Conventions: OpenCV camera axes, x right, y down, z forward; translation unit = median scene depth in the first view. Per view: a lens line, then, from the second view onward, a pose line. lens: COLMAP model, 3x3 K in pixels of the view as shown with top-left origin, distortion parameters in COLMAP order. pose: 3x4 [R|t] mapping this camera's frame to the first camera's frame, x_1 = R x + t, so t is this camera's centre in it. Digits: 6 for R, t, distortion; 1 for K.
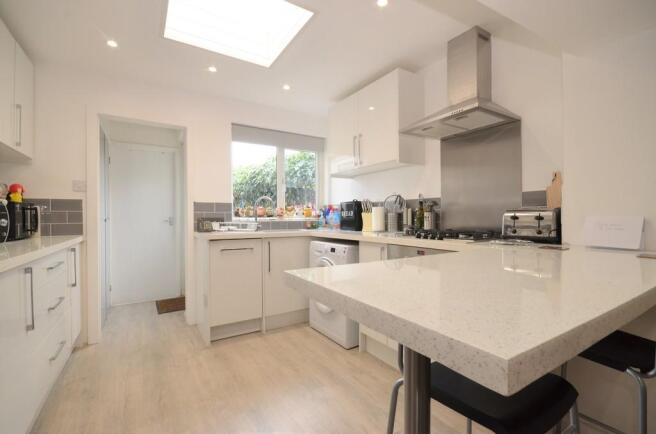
lens RADIAL K [[297.4, 0, 328.0], [0, 297.4, 217.0], [0, 0, 1]] dist [-0.000253, -0.000094]
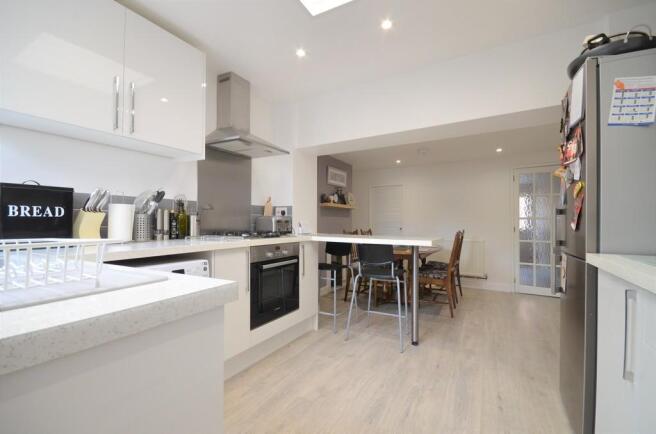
lens RADIAL K [[297.4, 0, 328.0], [0, 297.4, 217.0], [0, 0, 1]] dist [-0.000253, -0.000094]
pose [[-0.503098, 0.016886, 0.864064, -0.628970], [0.001035, 0.999820, -0.018936, 0.006649], [-0.864229, -0.008632, -0.503025, 0.992086]]
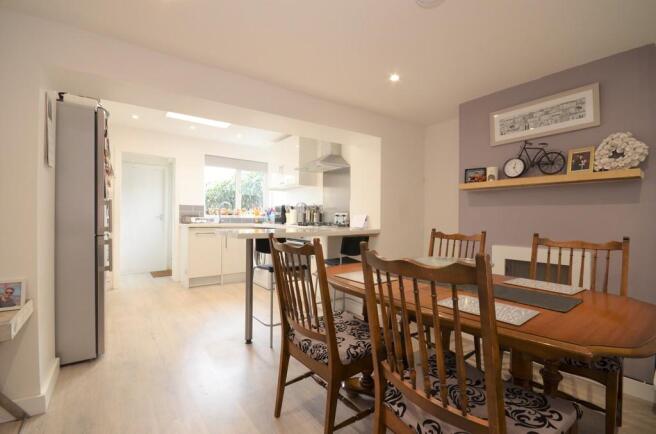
lens RADIAL K [[297.4, 0, 328.0], [0, 297.4, 217.0], [0, 0, 1]] dist [-0.000253, -0.000094]
pose [[0.997966, 0.015566, 0.061827, 0.268546], [-0.015090, 0.999853, -0.008147, 0.018942], [-0.061944, 0.007197, 0.998054, -0.698913]]
